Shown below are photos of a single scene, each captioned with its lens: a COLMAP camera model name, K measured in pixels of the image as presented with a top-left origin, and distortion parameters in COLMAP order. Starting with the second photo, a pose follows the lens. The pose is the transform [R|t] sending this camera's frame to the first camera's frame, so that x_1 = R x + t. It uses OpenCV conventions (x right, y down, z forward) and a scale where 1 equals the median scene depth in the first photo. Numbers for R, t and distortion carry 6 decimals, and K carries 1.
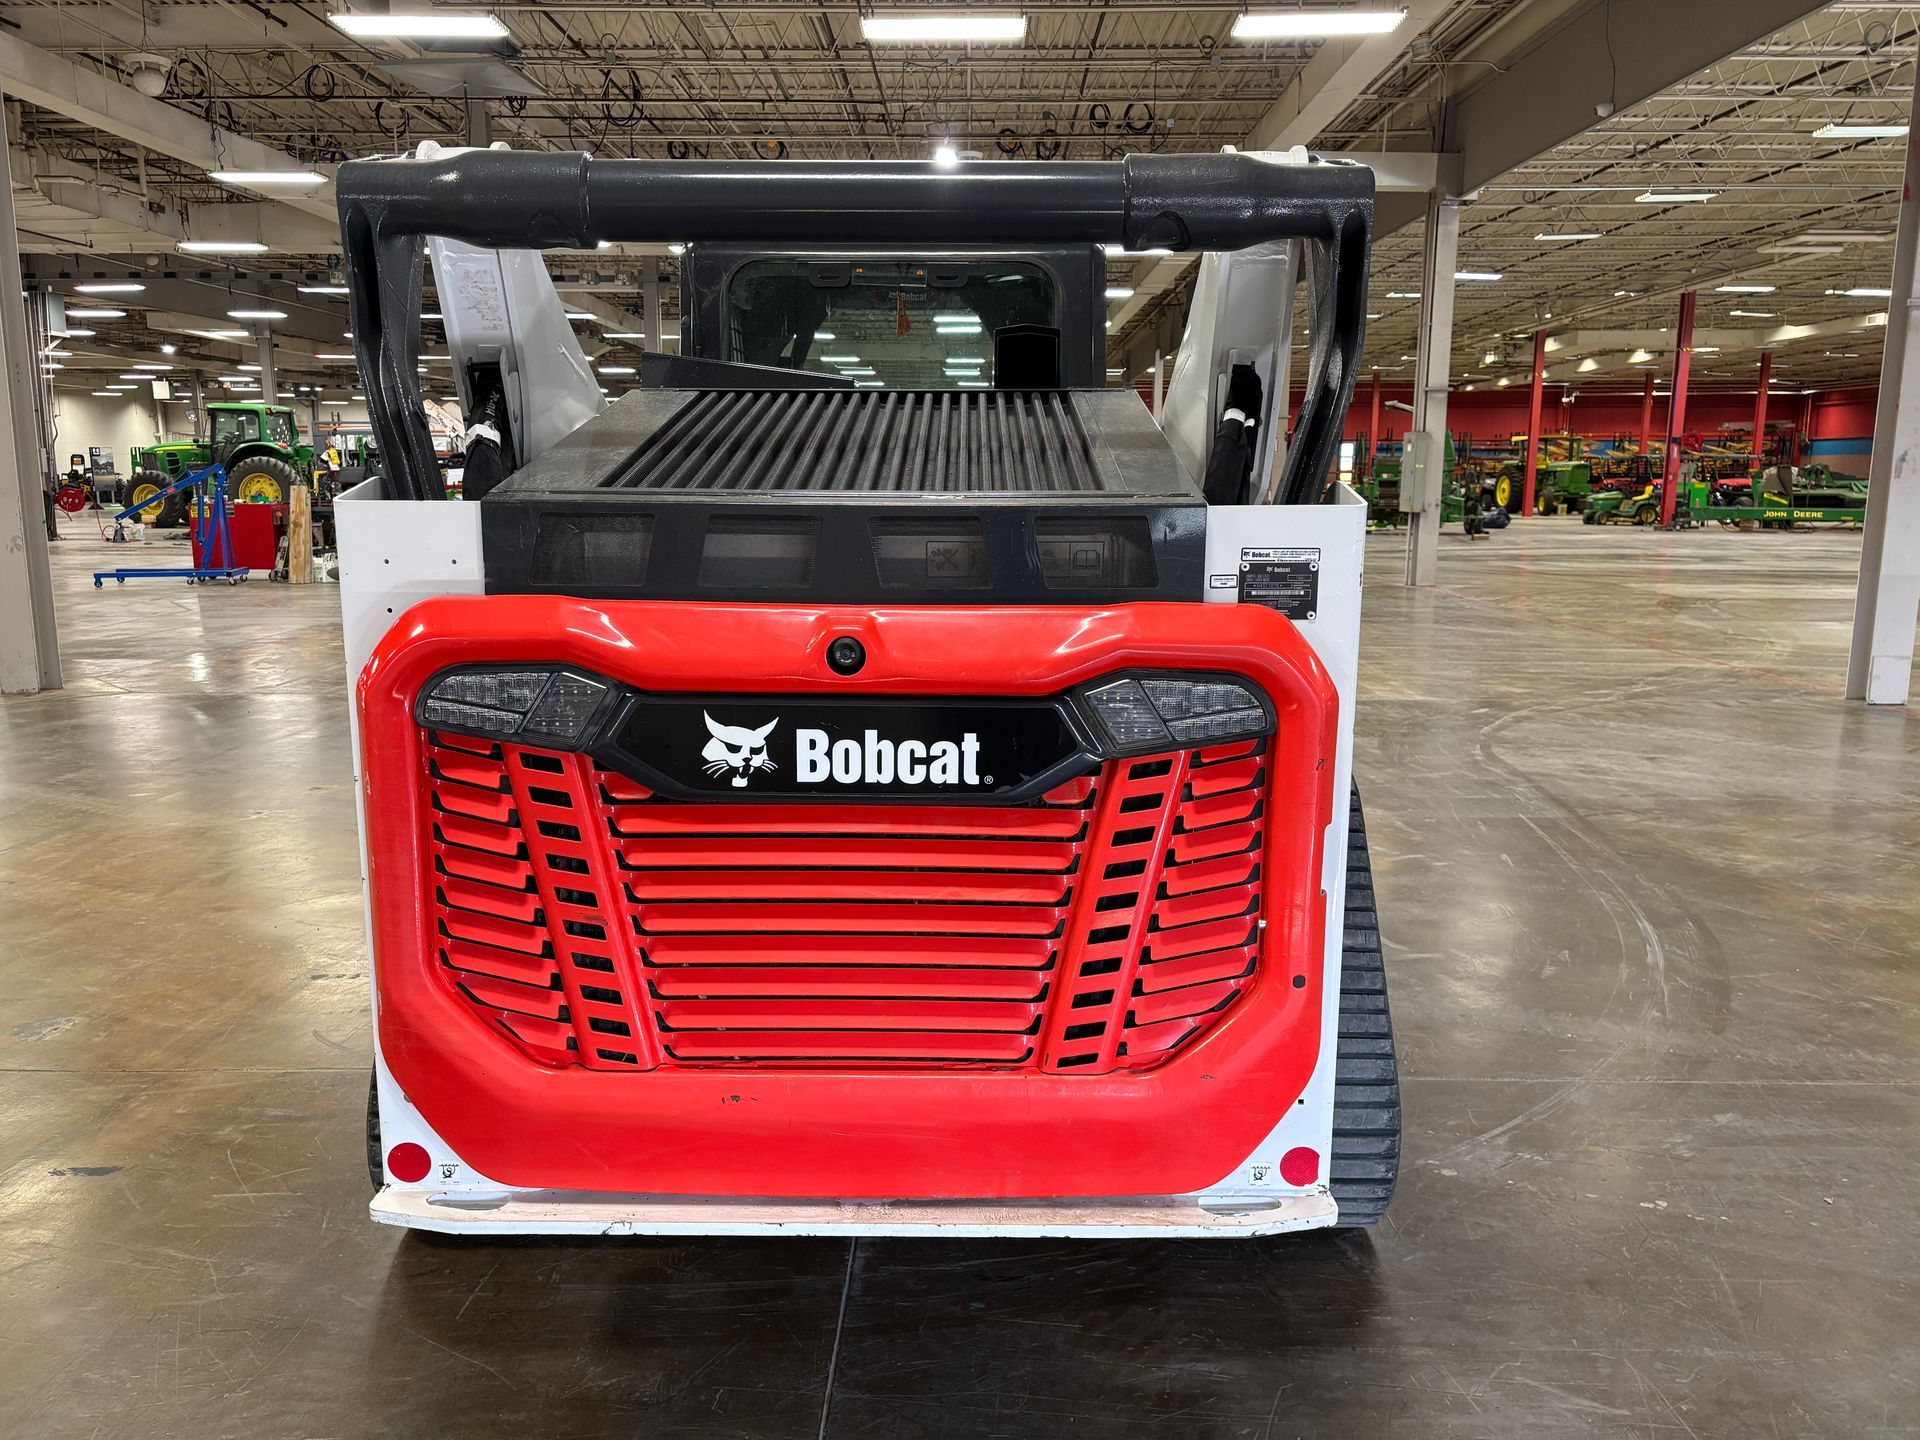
lens RADIAL K [[1426.0, 0, 958.1], [0, 1426.0, 709.9], [0, 0, 1]] dist [0.071435, -0.078959]
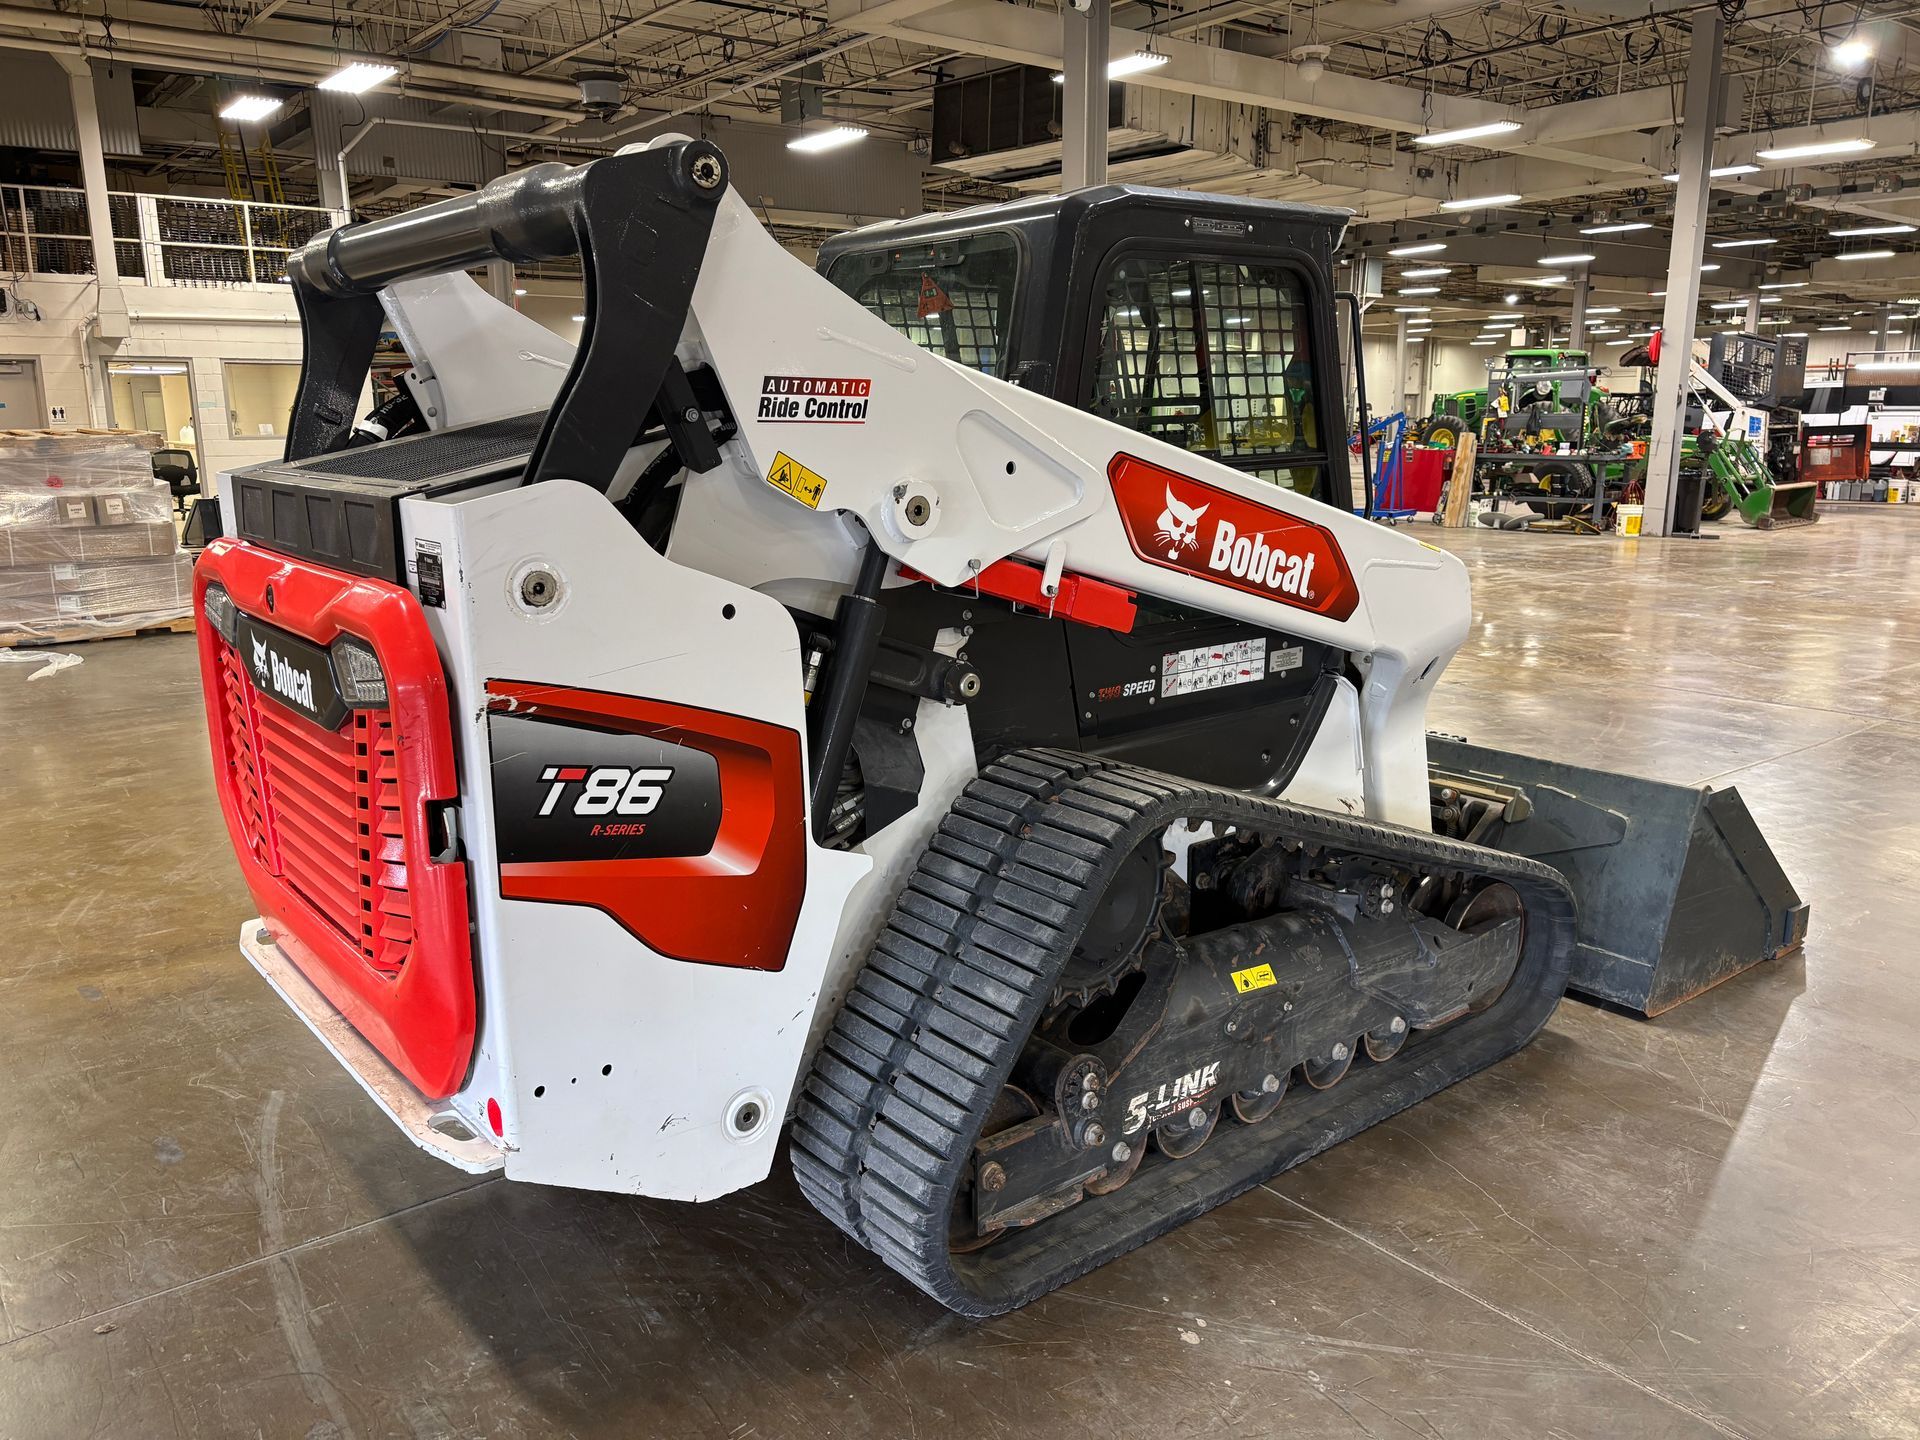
lens RADIAL K [[1426.0, 0, 958.1], [0, 1426.0, 709.9], [0, 0, 1]] dist [0.071435, -0.078959]
pose [[0.632013, 0.153822, -0.759538, 0.127986], [-0.123437, 0.987572, 0.097291, -0.013682], [0.765064, 0.032266, 0.643146, 0.058931]]
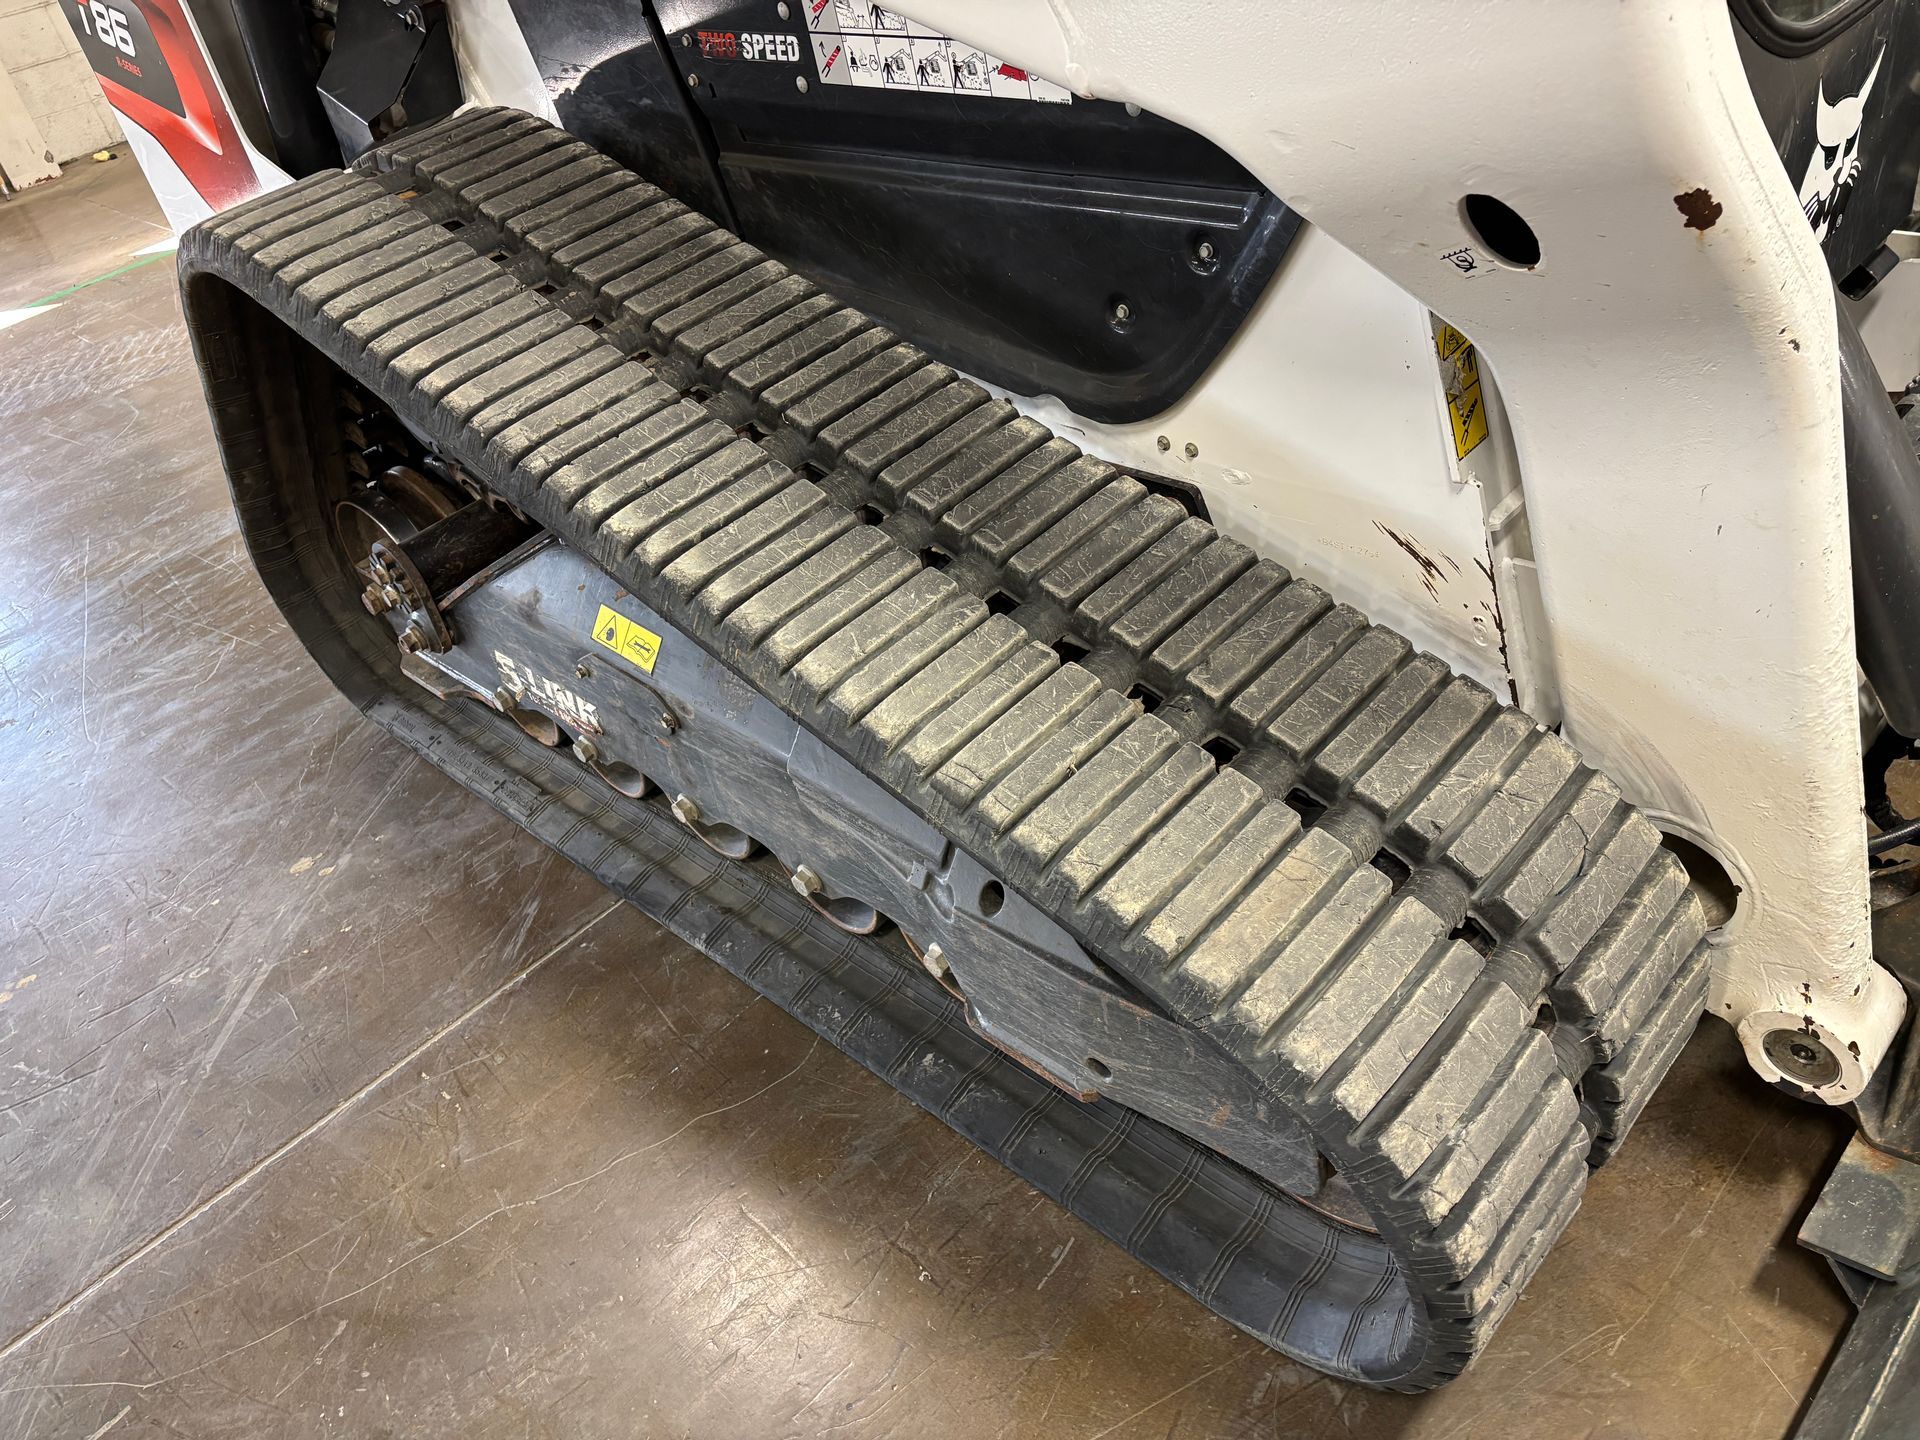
lens RADIAL K [[1466.7, 0, 964.9], [0, 1466.7, 714.1], [0, 0, 1]] dist [0.069570, -0.089716]
pose [[-0.678517, 0.528669, -0.510022, 0.070305], [0.044860, 0.722826, 0.689572, -0.032025], [0.733213, 0.445007, -0.514166, 0.245584]]
